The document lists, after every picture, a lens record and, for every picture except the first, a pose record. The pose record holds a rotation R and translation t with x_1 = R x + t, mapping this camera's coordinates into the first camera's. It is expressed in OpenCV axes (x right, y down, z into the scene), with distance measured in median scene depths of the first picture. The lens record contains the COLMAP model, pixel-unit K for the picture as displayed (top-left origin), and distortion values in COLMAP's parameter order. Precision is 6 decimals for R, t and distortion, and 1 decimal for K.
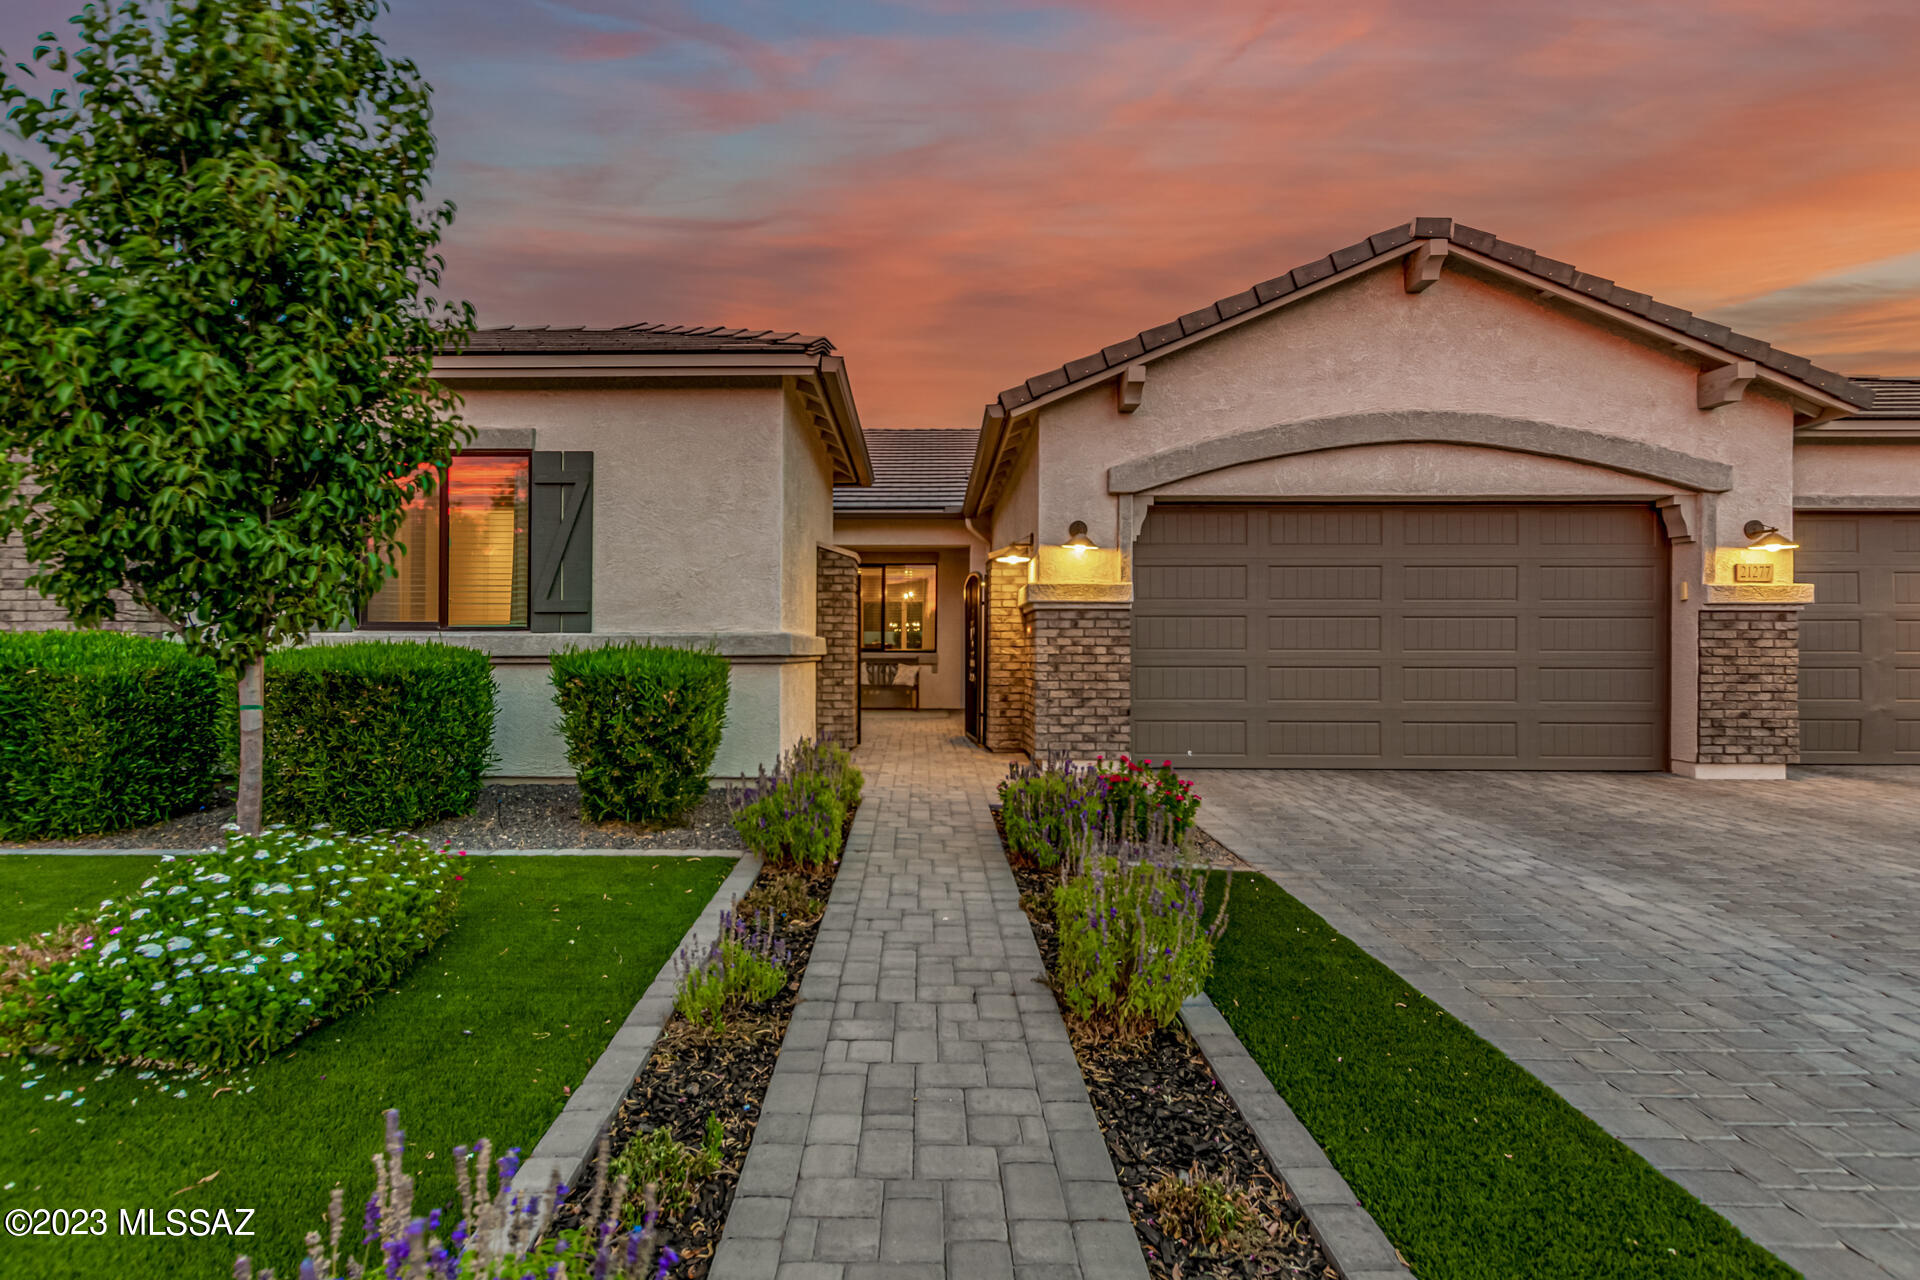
lens RADIAL K [[874.4, 0, 960.4], [0, 874.4, 642.5], [0, 0, 1]] dist [0.002515, -0.001547]
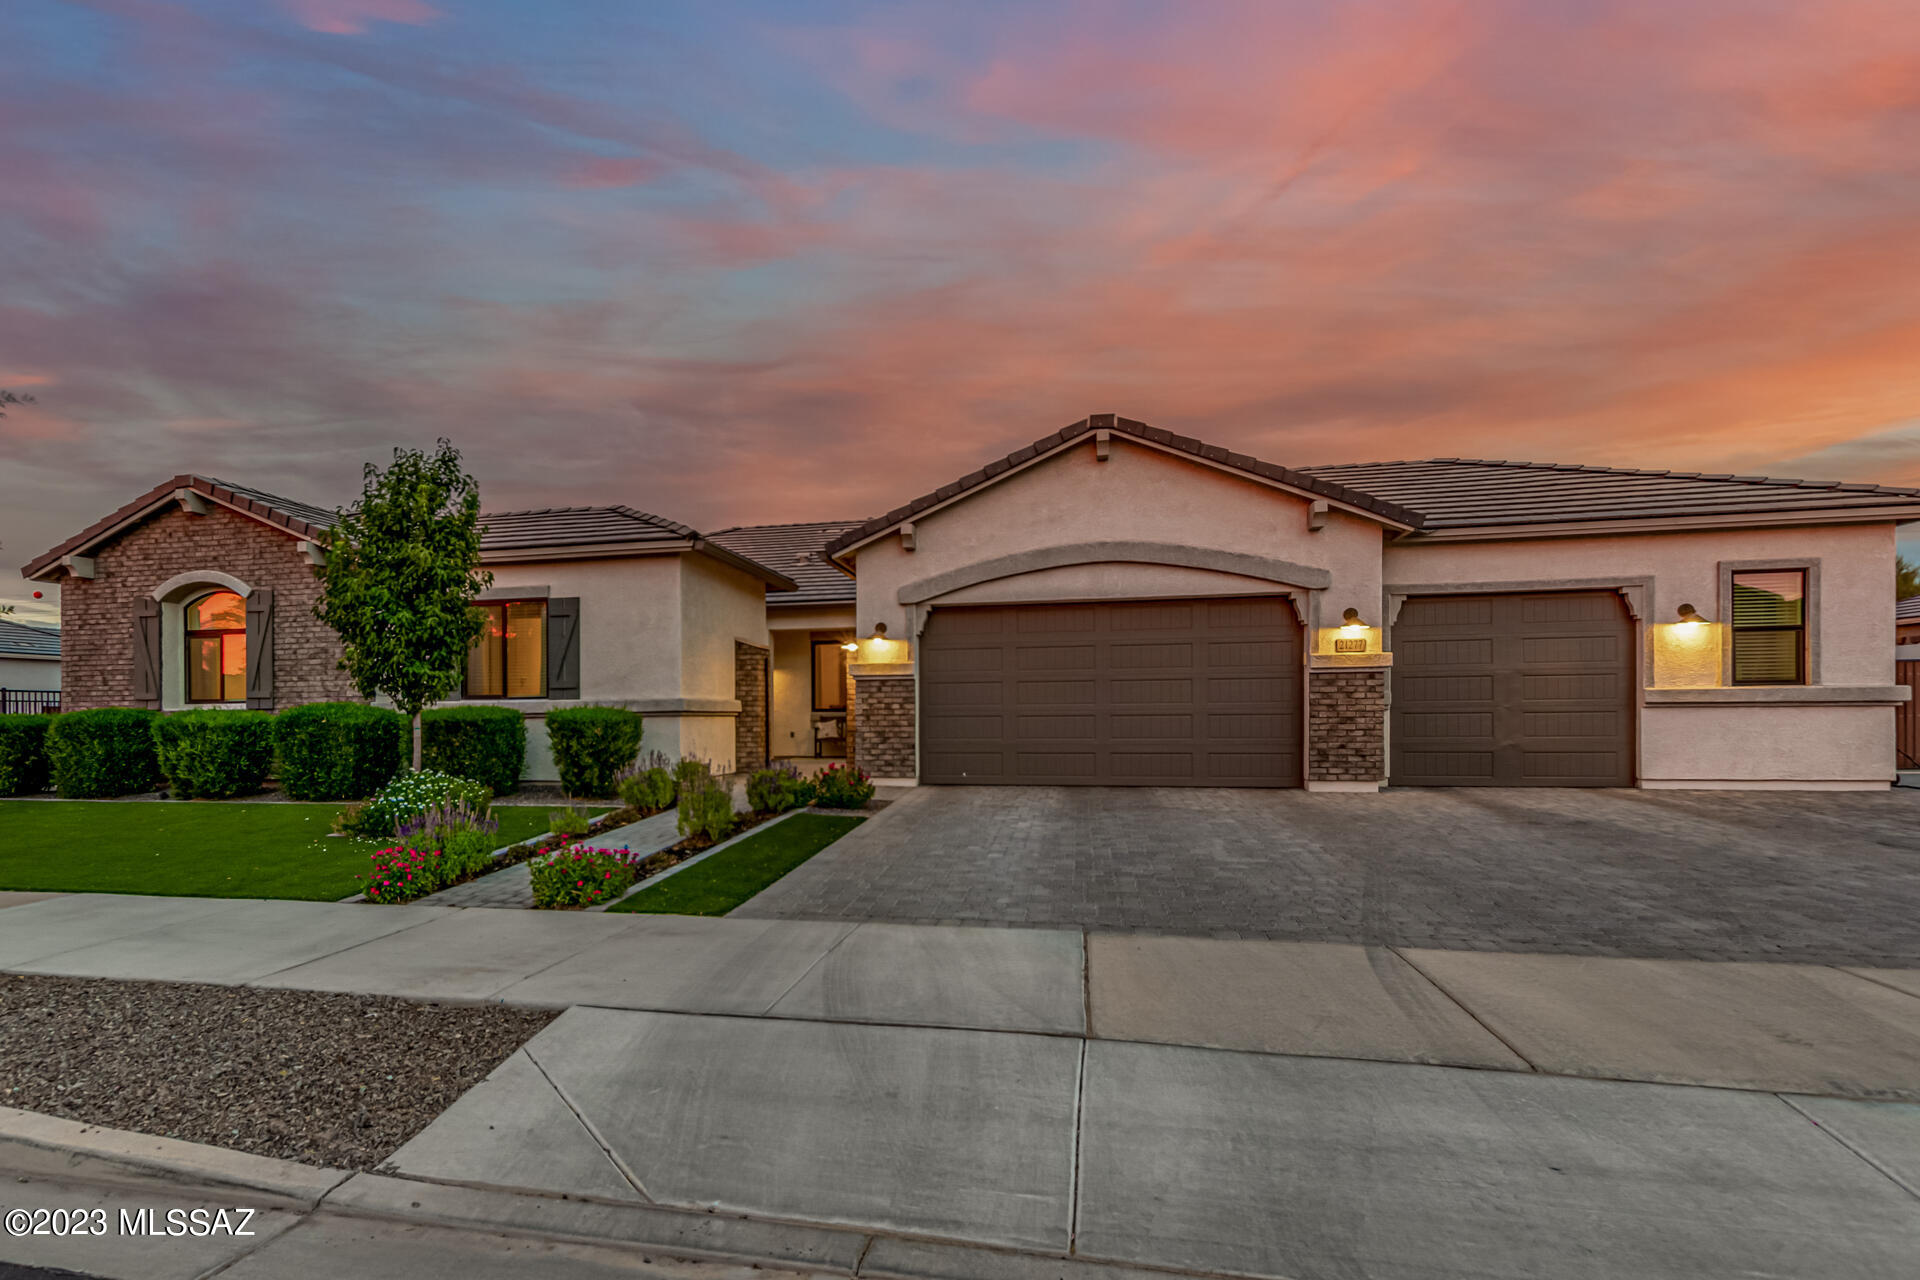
lens RADIAL K [[1078.7, 0, 960.2], [0, 1078.7, 707.5], [0, 0, 1]] dist [0.001755, -0.001102]
pose [[0.981018, -0.012475, -0.193514, 0.638887], [0.012826, 0.999918, 0.000560, 0.011515], [0.193491, -0.003032, 0.981097, -0.839486]]
